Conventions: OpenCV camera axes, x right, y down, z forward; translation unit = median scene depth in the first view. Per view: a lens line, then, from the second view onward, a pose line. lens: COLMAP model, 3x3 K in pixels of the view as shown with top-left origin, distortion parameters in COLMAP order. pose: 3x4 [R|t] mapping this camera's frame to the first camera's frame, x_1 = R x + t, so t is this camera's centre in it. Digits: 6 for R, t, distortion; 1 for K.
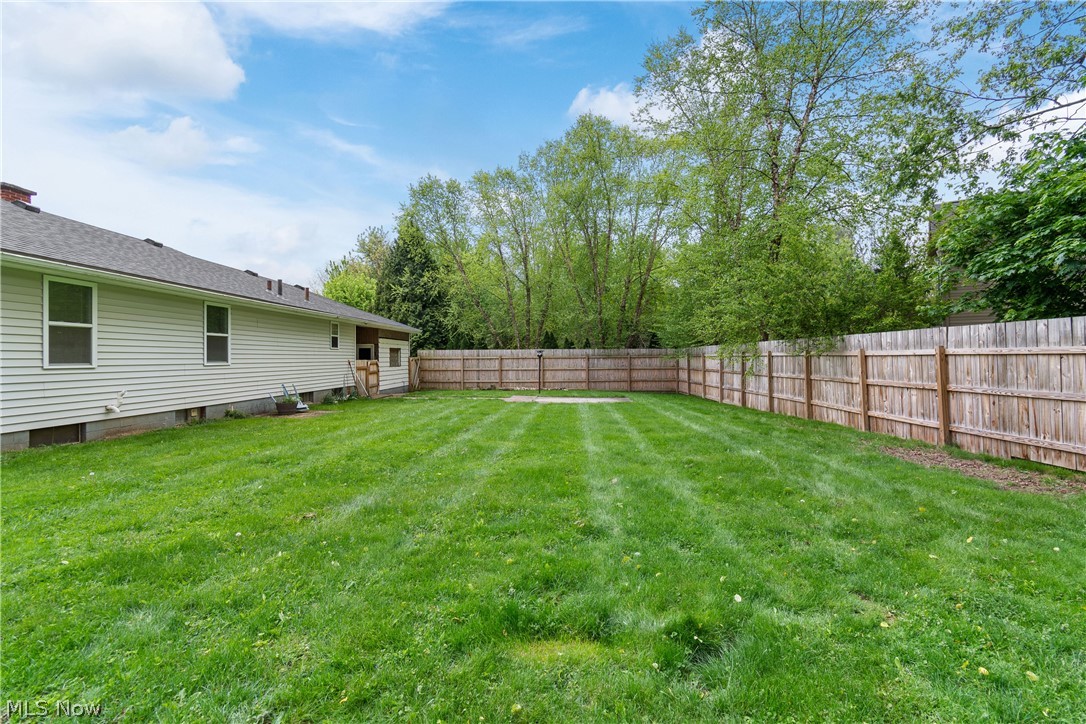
lens RADIAL K [[484.8, 0, 553.5], [0, 484.8, 353.5], [0, 0, 1]] dist [0.008592, -0.002472]
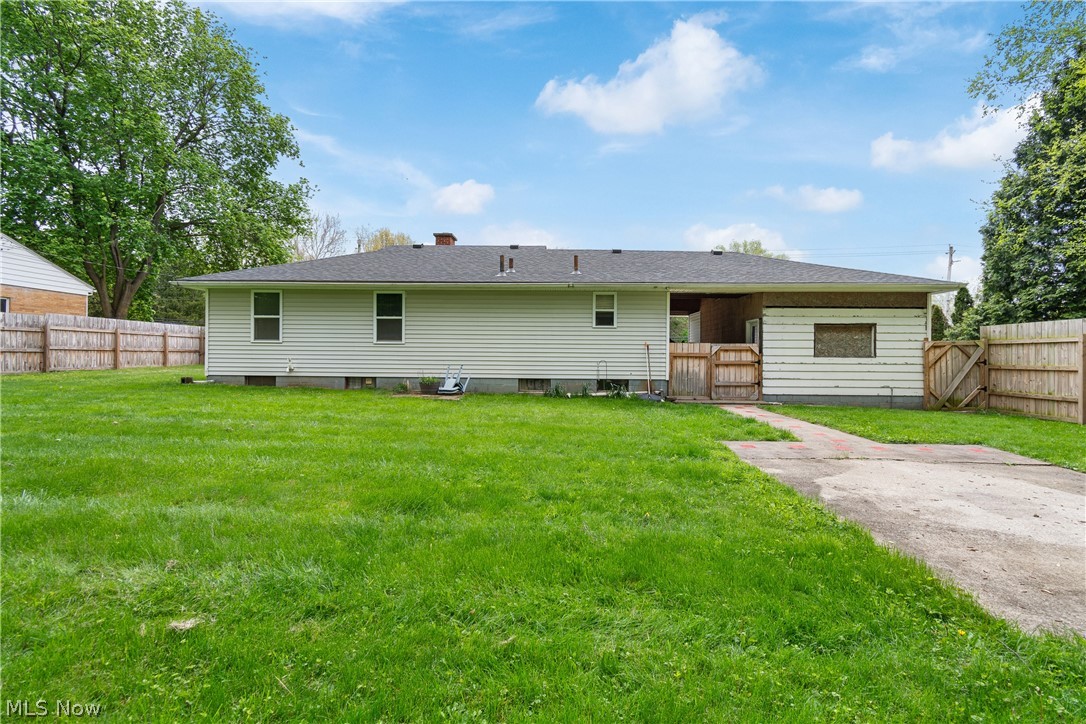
lens RADIAL K [[484.8, 0, 542.7], [0, 484.8, 363.6], [0, 0, 1]] dist [0.008592, -0.002472]
pose [[-0.018123, 0.019942, -0.999637, 0.410834], [0.000313, 0.999801, 0.019939, 0.042239], [0.999836, 0.000048, -0.018125, 1.196906]]
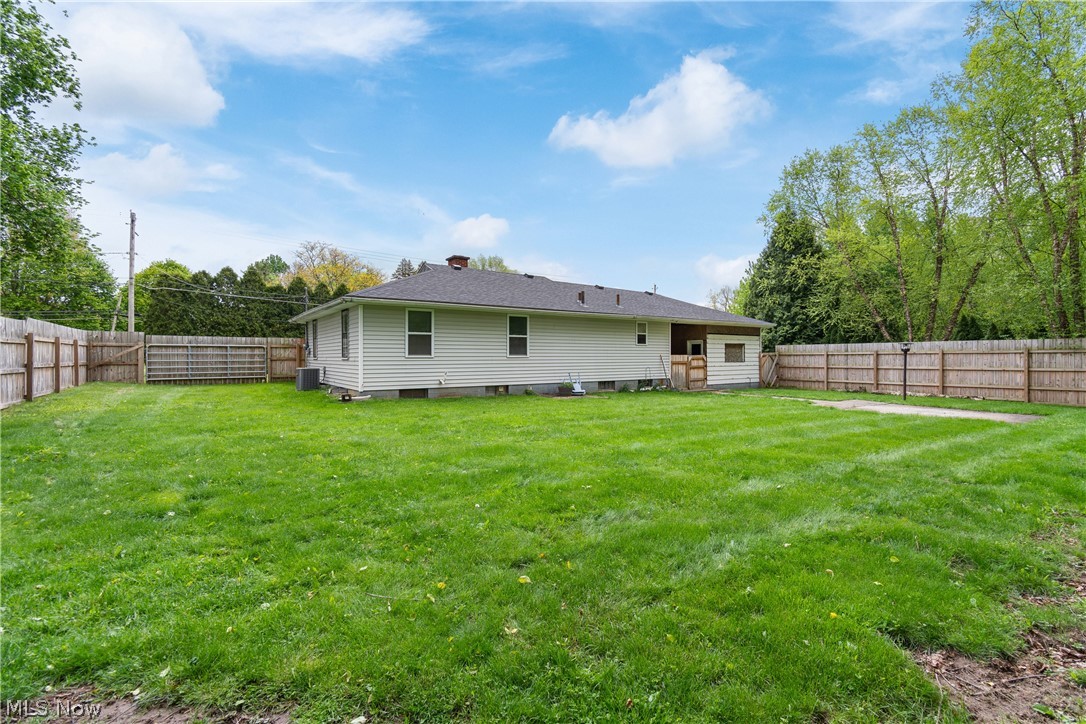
lens RADIAL K [[484.8, 0, 552.5], [0, 484.8, 357.4], [0, 0, 1]] dist [0.008592, -0.002472]
pose [[0.589349, 0.004991, -0.807863, 0.459191], [0.005962, 0.999927, 0.010526, 0.008339], [0.807857, -0.011020, 0.589276, 0.200566]]
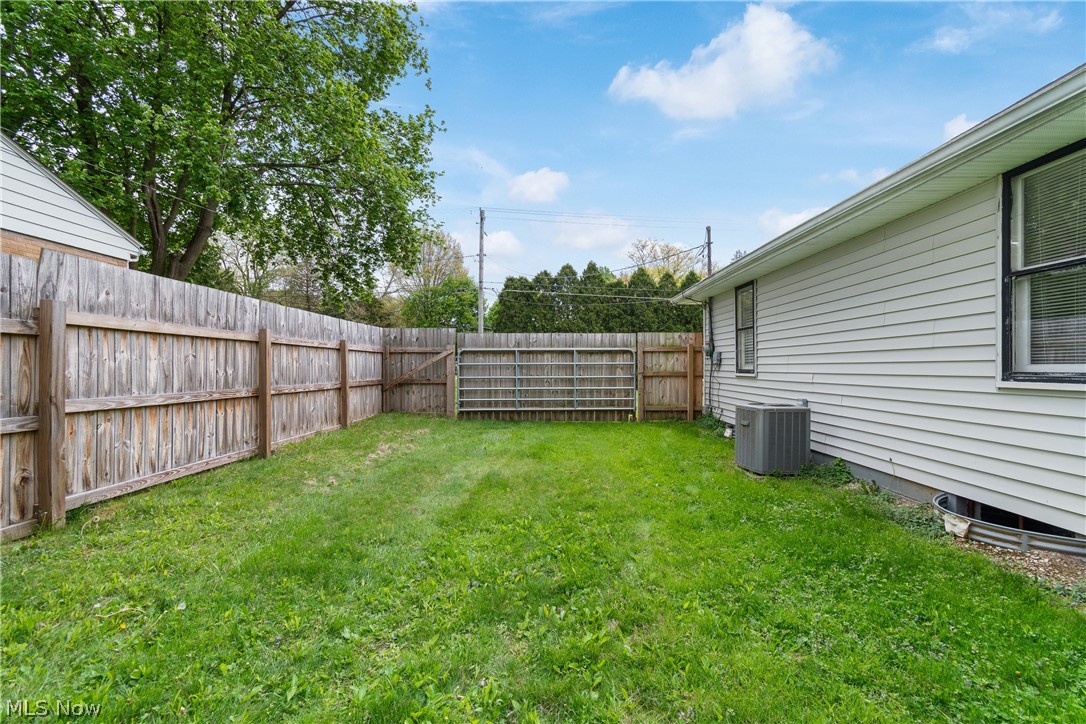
lens RADIAL K [[484.8, 0, 555.3], [0, 484.8, 364.9], [0, 0, 1]] dist [0.008592, -0.002472]
pose [[0.022122, 0.000425, -0.999755, -0.494395], [0.013319, 0.999911, 0.000720, 0.006861], [0.999667, -0.013332, 0.022114, 0.225330]]
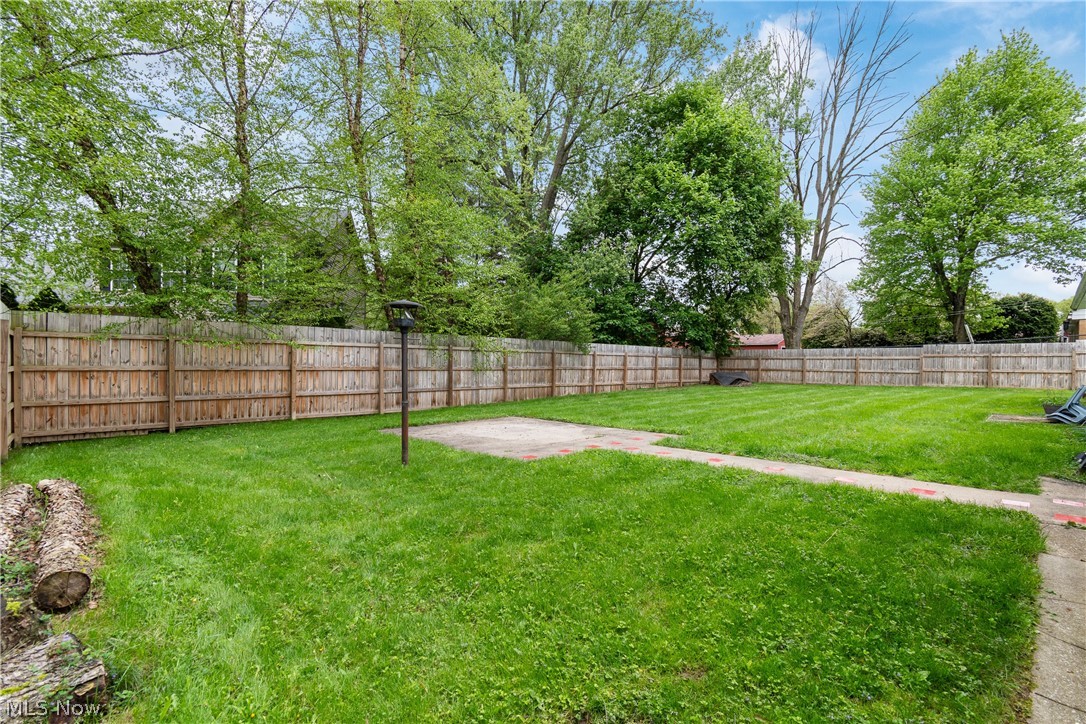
lens RADIAL K [[484.8, 0, 547.4], [0, 484.8, 361.6], [0, 0, 1]] dist [0.008592, -0.002472]
pose [[-0.700101, 0.000350, 0.714044, -0.495229], [-0.012817, 0.999833, -0.013057, 0.048253], [-0.713929, -0.018293, -0.699979, 2.005504]]
